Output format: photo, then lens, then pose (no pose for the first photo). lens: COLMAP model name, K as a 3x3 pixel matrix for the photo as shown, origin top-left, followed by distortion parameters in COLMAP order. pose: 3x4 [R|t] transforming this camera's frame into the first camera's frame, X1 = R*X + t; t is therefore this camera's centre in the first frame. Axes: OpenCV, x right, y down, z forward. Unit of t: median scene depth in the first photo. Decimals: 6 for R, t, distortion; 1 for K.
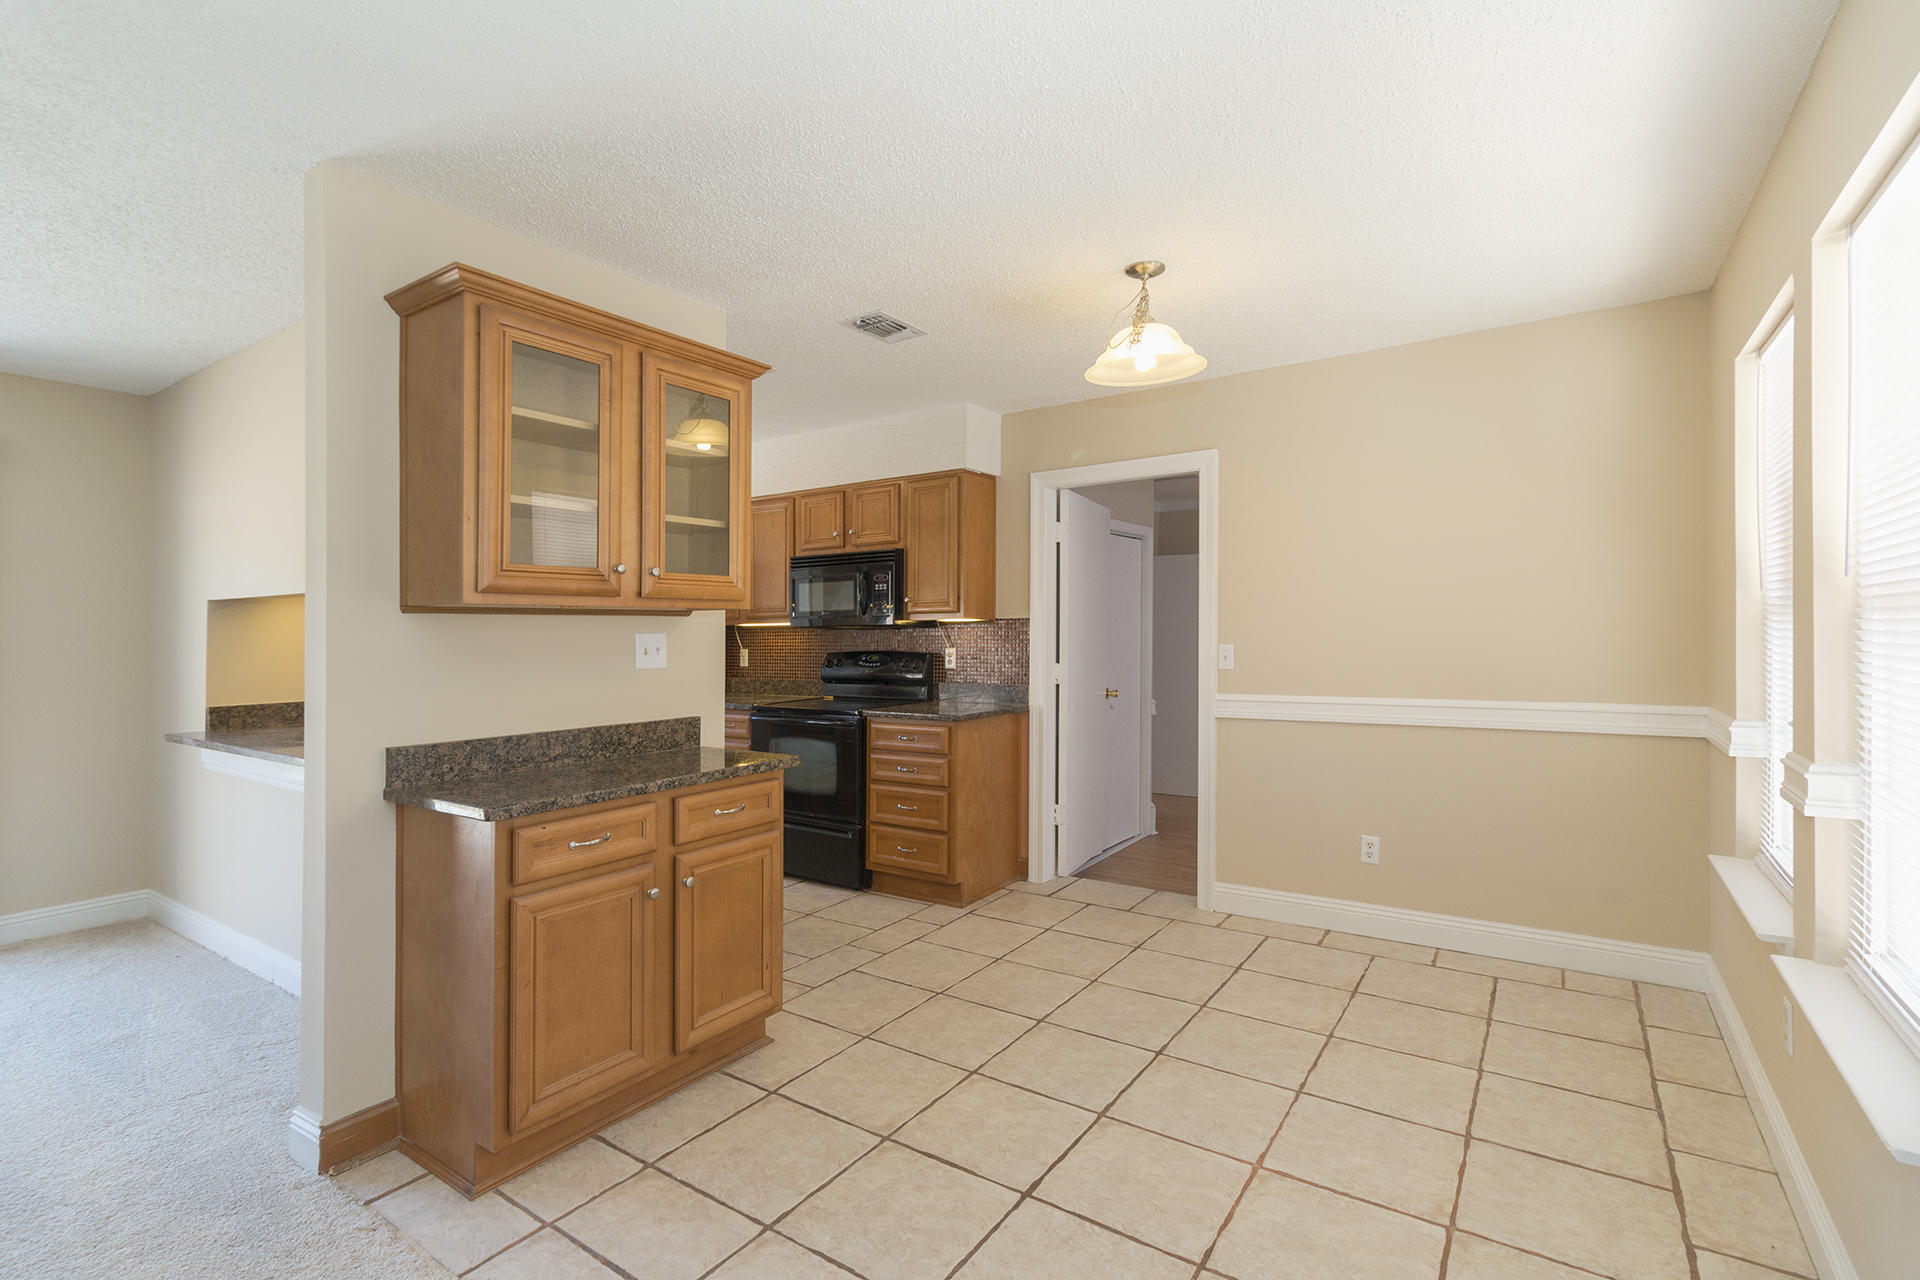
lens RADIAL K [[893.9, 0, 954.1], [0, 893.9, 639.7], [0, 0, 1]] dist [-0.000683, -0.000145]
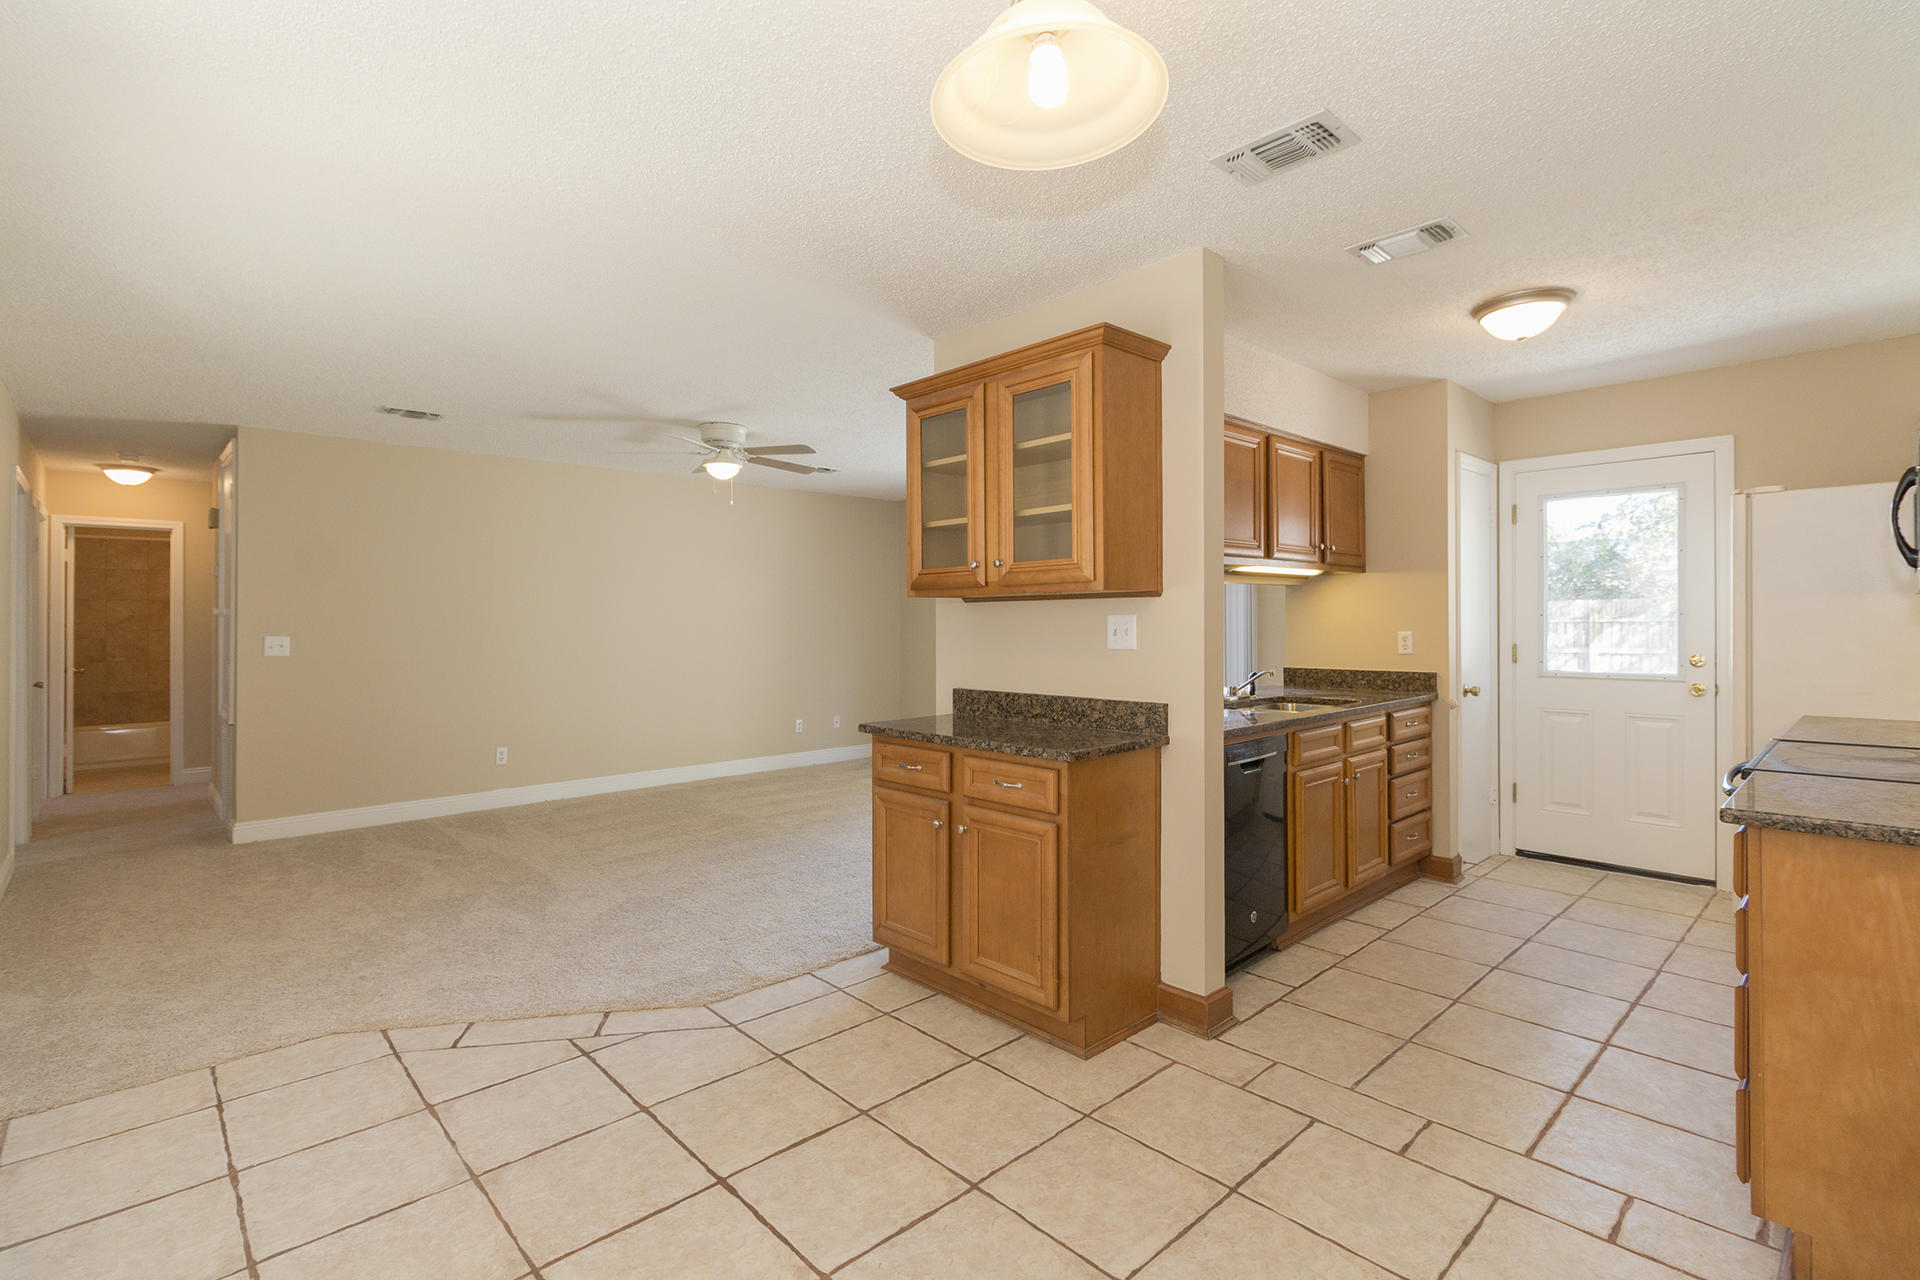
lens RADIAL K [[893.9, 0, 948.8], [0, 893.9, 602.3], [0, 0, 1]] dist [-0.000683, -0.000145]
pose [[-0.231907, -0.006060, -0.972719, 0.714169], [0.004093, 0.999966, -0.007205, -0.015110], [0.972729, -0.005652, -0.231874, 1.057893]]
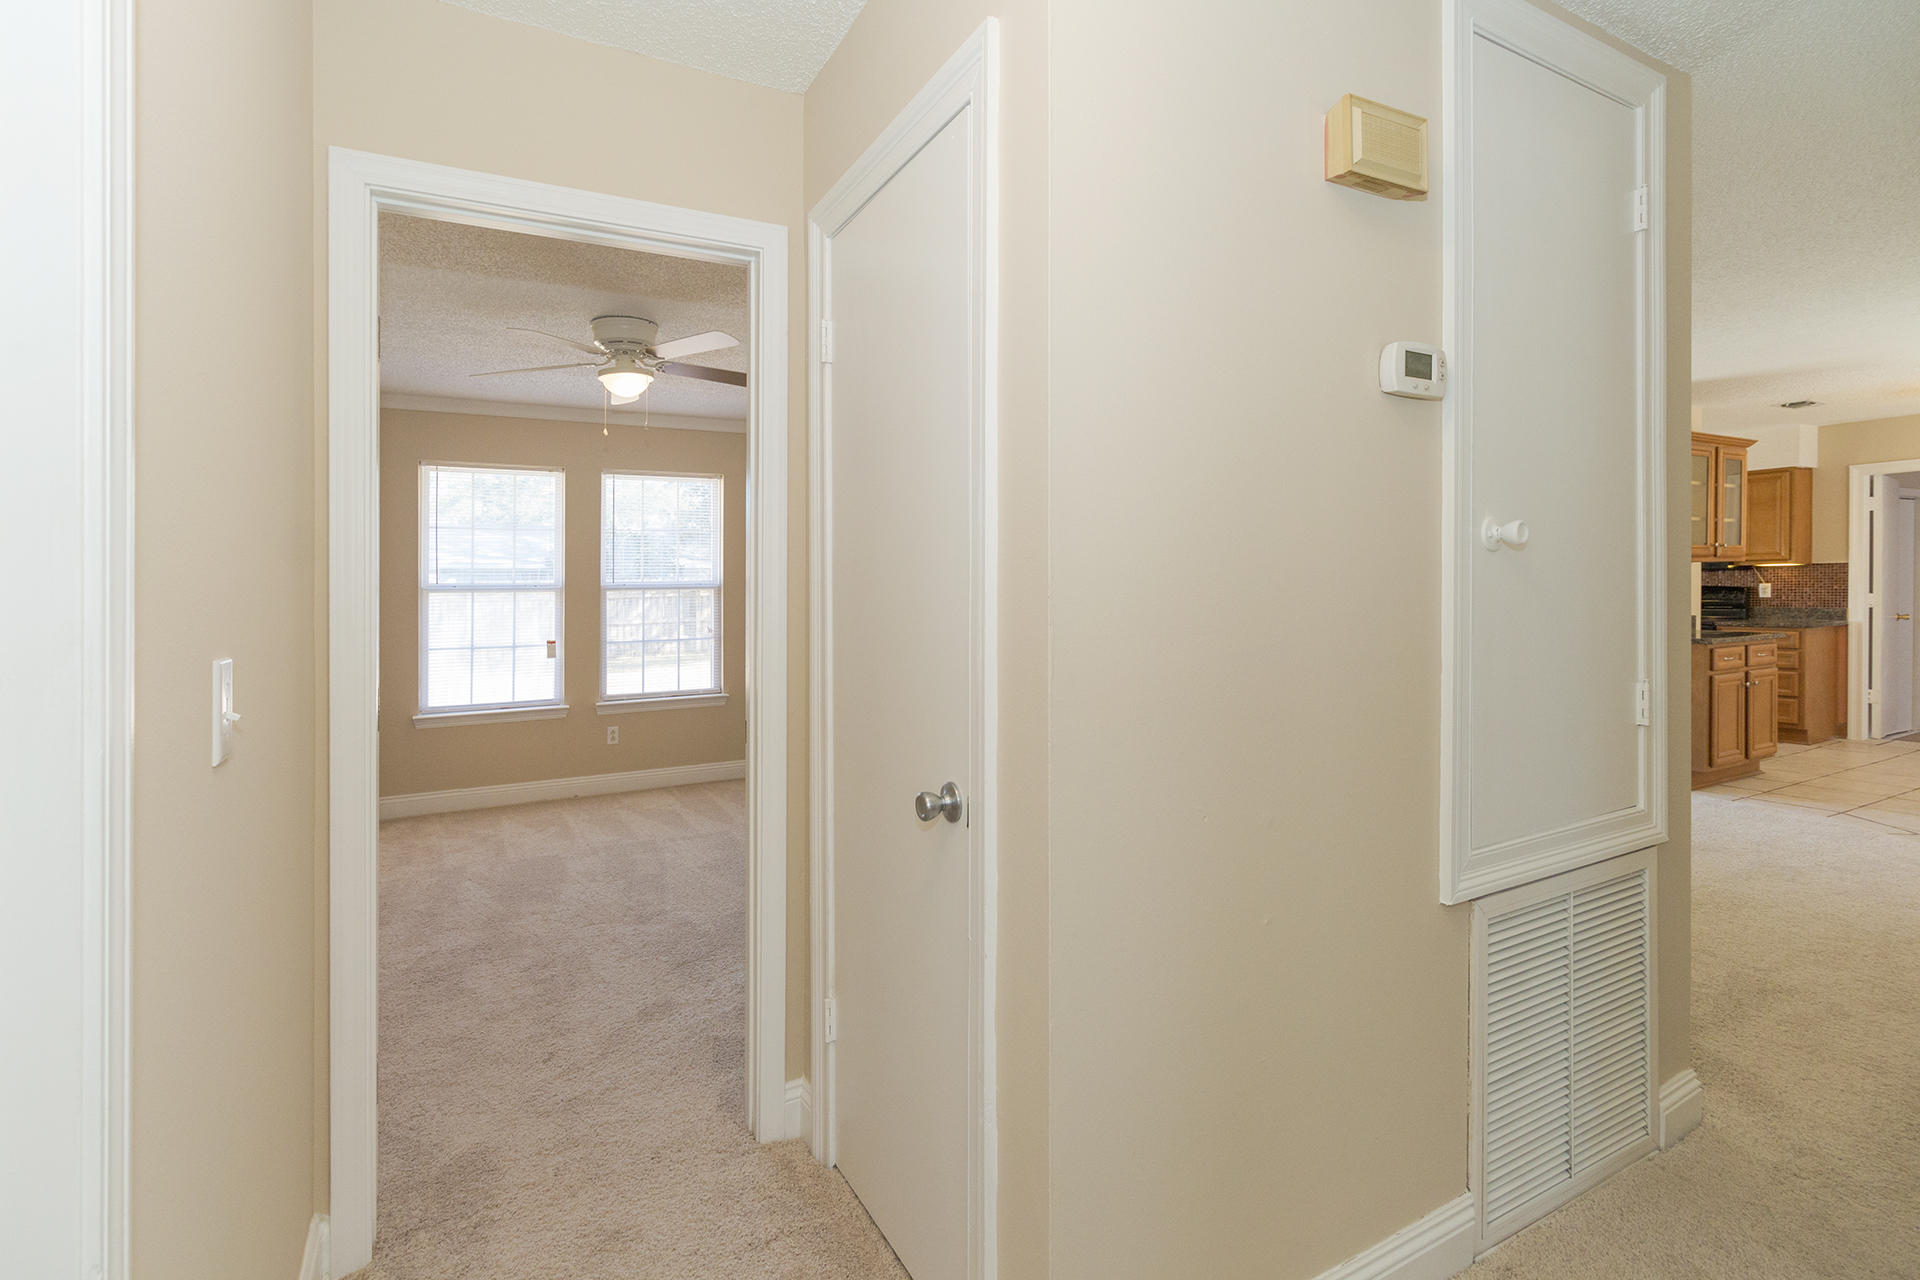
lens RADIAL K [[893.9, 0, 945.2], [0, 893.9, 592.3], [0, 0, 1]] dist [-0.000683, -0.000145]
pose [[0.884449, 0.003554, -0.466623, -0.872158], [-0.000069, 0.999972, 0.007486, 0.021544], [0.466637, -0.006588, 0.884424, -1.607256]]
